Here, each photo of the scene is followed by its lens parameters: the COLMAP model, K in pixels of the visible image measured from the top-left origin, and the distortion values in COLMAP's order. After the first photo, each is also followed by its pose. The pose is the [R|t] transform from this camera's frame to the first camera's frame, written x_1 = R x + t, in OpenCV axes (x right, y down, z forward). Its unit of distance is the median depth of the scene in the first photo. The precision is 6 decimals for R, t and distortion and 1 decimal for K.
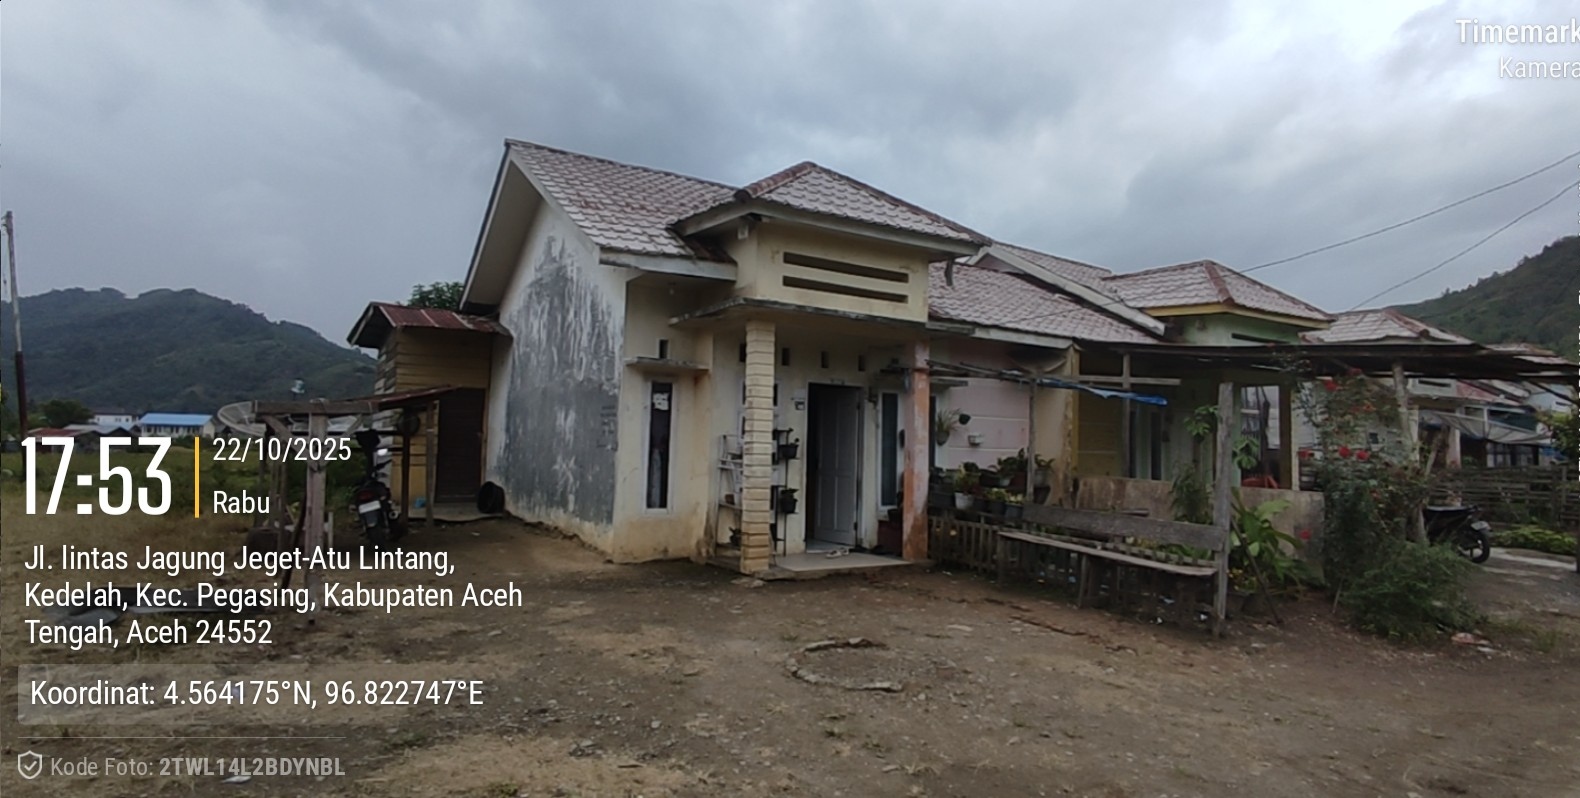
lens RADIAL K [[789.0, 0, 790.0], [0, 789.0, 399.0], [0, 0, 1]] dist [0.001615, 0.000221]
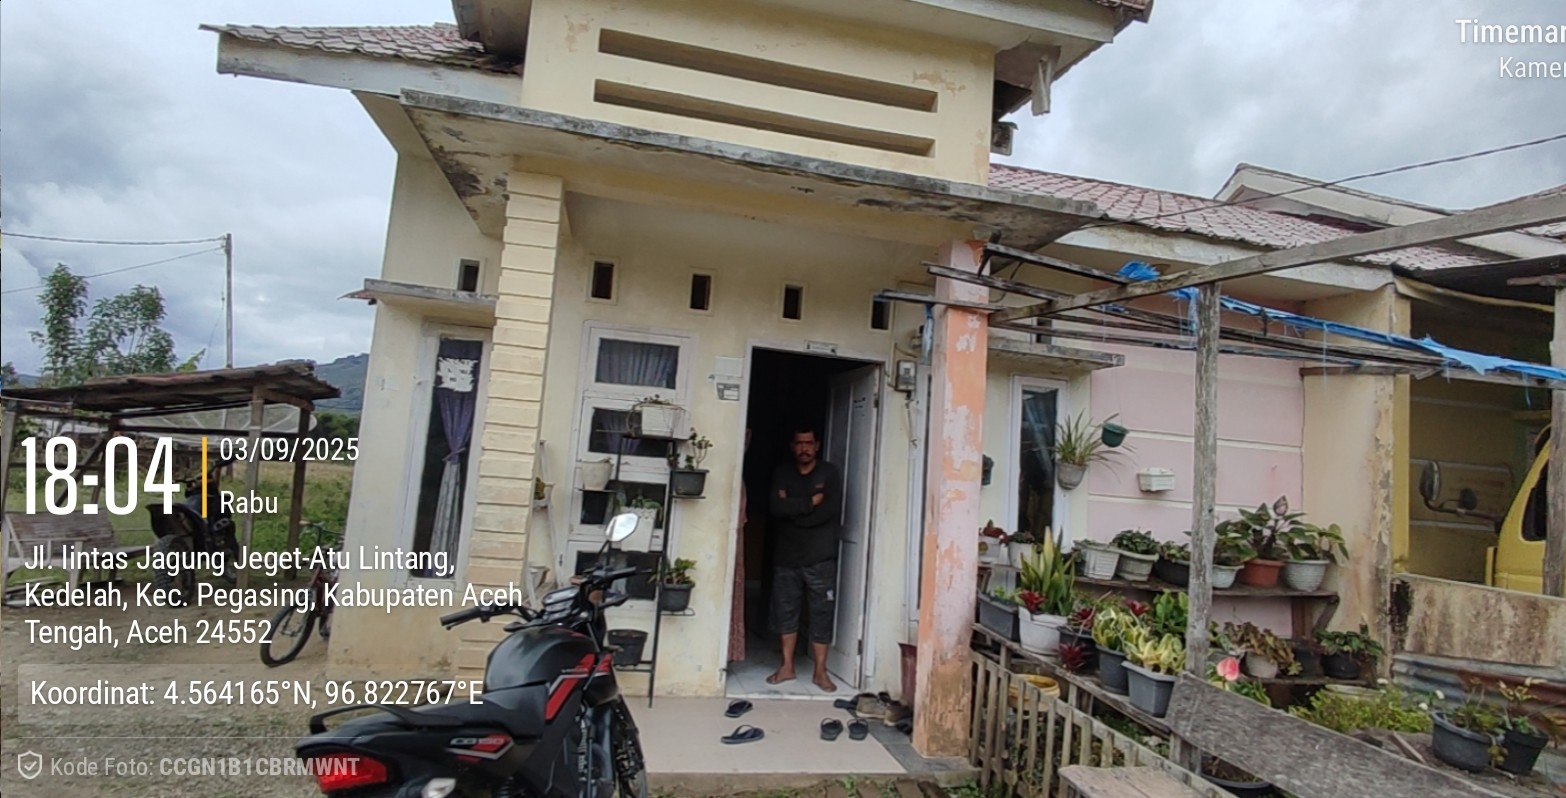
lens RADIAL K [[794.3, 0, 792.3], [0, 794.3, 400.1], [0, 0, 1]] dist [-0.003326, -0.000697]
pose [[0.945510, 0.014443, -0.325274, 0.214717], [-0.032159, 0.998273, -0.049155, 0.037384], [0.324002, 0.056937, 0.944341, 0.551134]]
